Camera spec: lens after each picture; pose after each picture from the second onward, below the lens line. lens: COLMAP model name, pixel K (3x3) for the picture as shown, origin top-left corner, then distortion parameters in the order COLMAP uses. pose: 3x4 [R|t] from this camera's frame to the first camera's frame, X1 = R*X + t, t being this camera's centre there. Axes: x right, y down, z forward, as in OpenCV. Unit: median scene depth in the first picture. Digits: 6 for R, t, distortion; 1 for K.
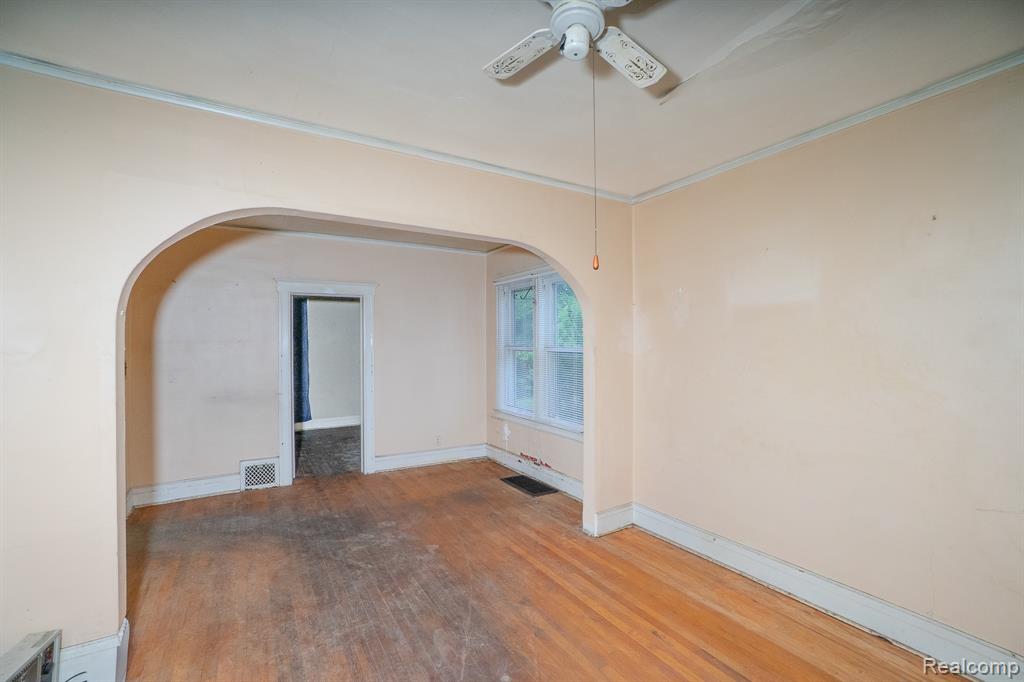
lens RADIAL K [[455.8, 0, 512.0], [0, 455.8, 341.0], [0, 0, 1]] dist [-0.060838, 0.022464]
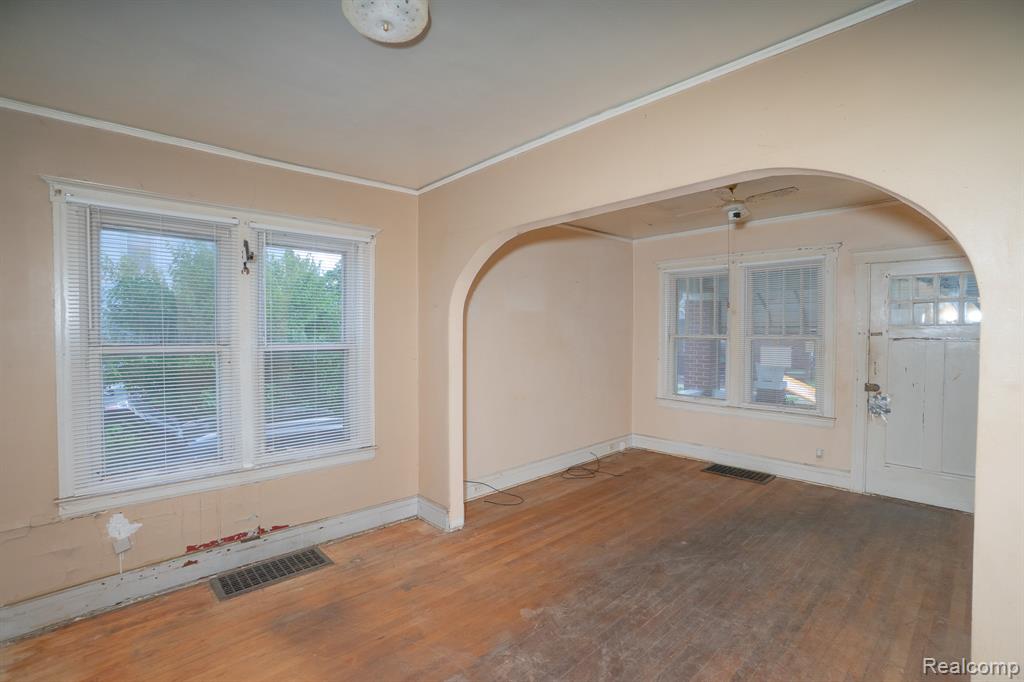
lens RADIAL K [[455.8, 0, 512.0], [0, 455.8, 341.0], [0, 0, 1]] dist [-0.060838, 0.022464]
pose [[-0.210017, -0.017381, 0.977543, -0.850849], [-0.003116, 0.999849, 0.017108, -0.005862], [-0.977693, 0.000547, -0.210039, 1.128742]]
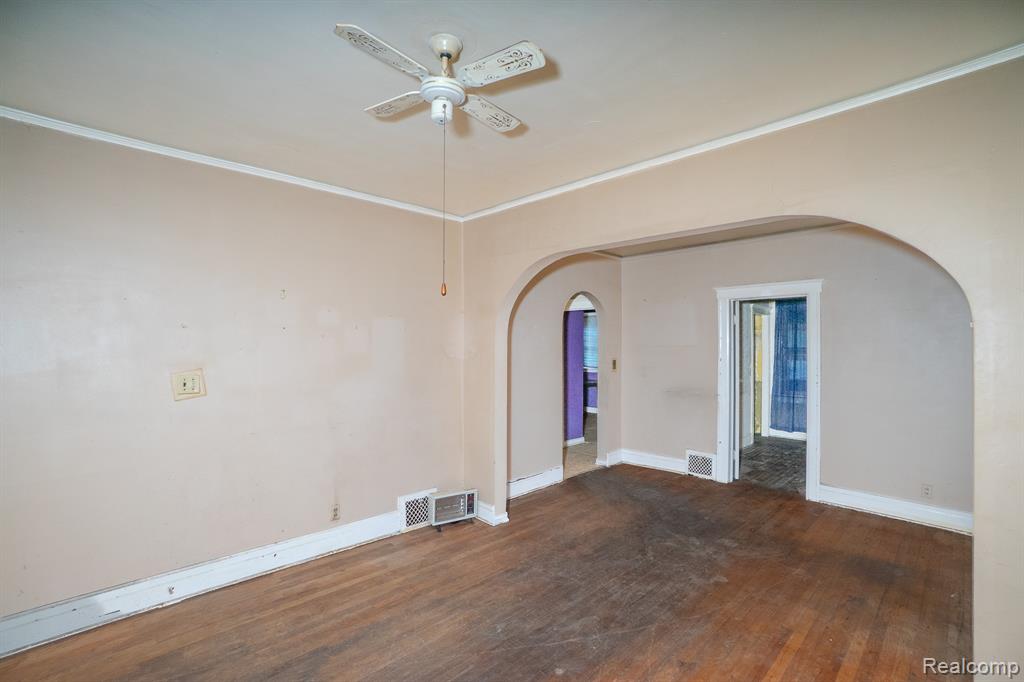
lens RADIAL K [[449.2, 0, 510.6], [0, 449.2, 338.4], [0, 0, 1]] dist [-0.055949, 0.021439]
pose [[0.222666, -0.007983, -0.974862, 0.564787], [-0.001302, 0.999963, -0.008486, -0.014832], [0.974894, 0.003159, 0.222648, 0.374348]]
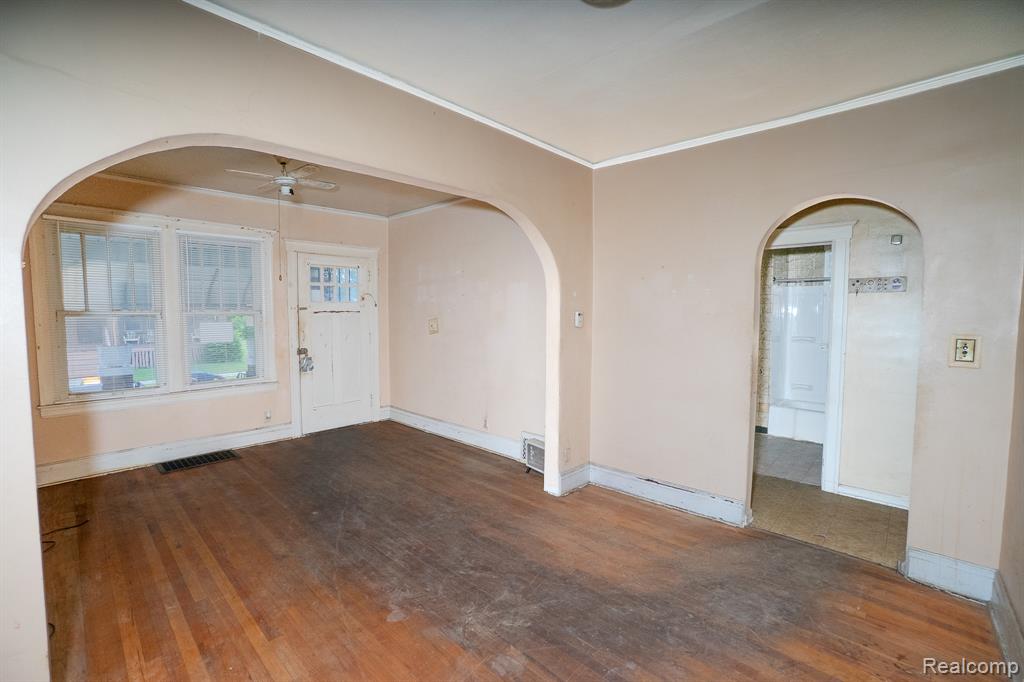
lens RADIAL K [[449.2, 0, 510.6], [0, 449.2, 338.4], [0, 0, 1]] dist [-0.055949, 0.021439]
pose [[-0.964332, 0.020447, -0.263906, -0.169671], [0.006263, 0.998495, 0.054477, 0.016087], [0.264623, 0.050881, -0.963009, 1.572990]]
